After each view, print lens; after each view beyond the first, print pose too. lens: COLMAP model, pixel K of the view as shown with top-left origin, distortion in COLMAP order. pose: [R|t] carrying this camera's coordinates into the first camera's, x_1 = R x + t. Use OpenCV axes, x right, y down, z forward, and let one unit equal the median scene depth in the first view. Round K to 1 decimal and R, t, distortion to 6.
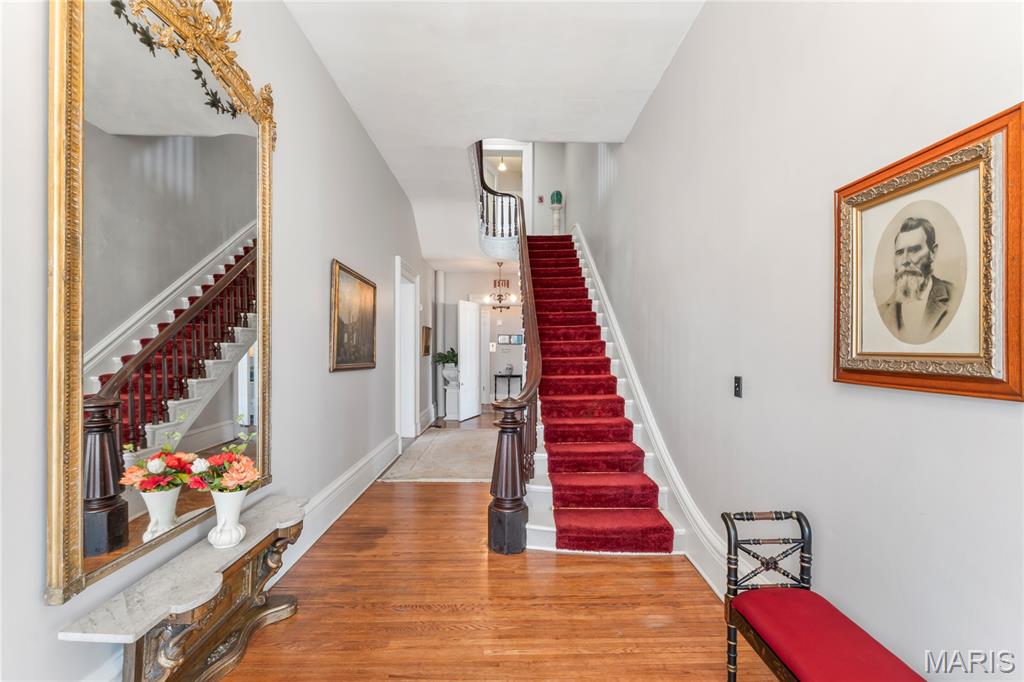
lens RADIAL K [[453.1, 0, 510.4], [0, 453.1, 344.0], [0, 0, 1]] dist [-0.000725, -0.000010]
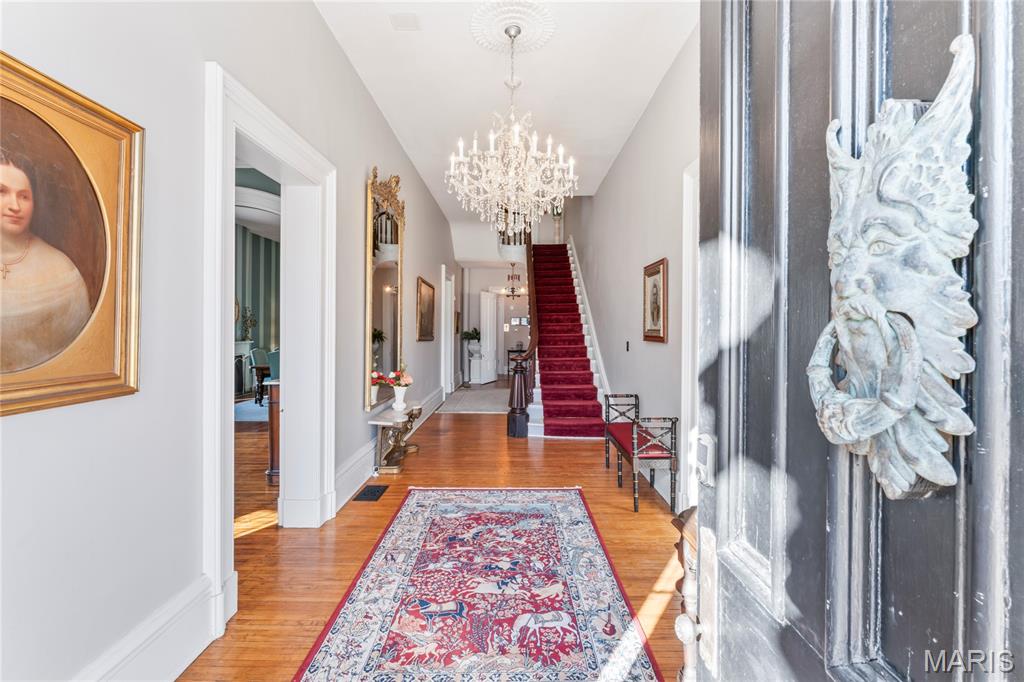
lens RADIAL K [[458.6, 0, 510.2], [0, 458.6, 331.3], [0, 0, 1]] dist [-0.000327, -0.000005]
pose [[0.999697, 0.004837, -0.024135, 0.004339], [-0.004511, 0.999898, 0.013549, -0.000974], [0.024198, -0.013436, 0.999617, -0.586304]]
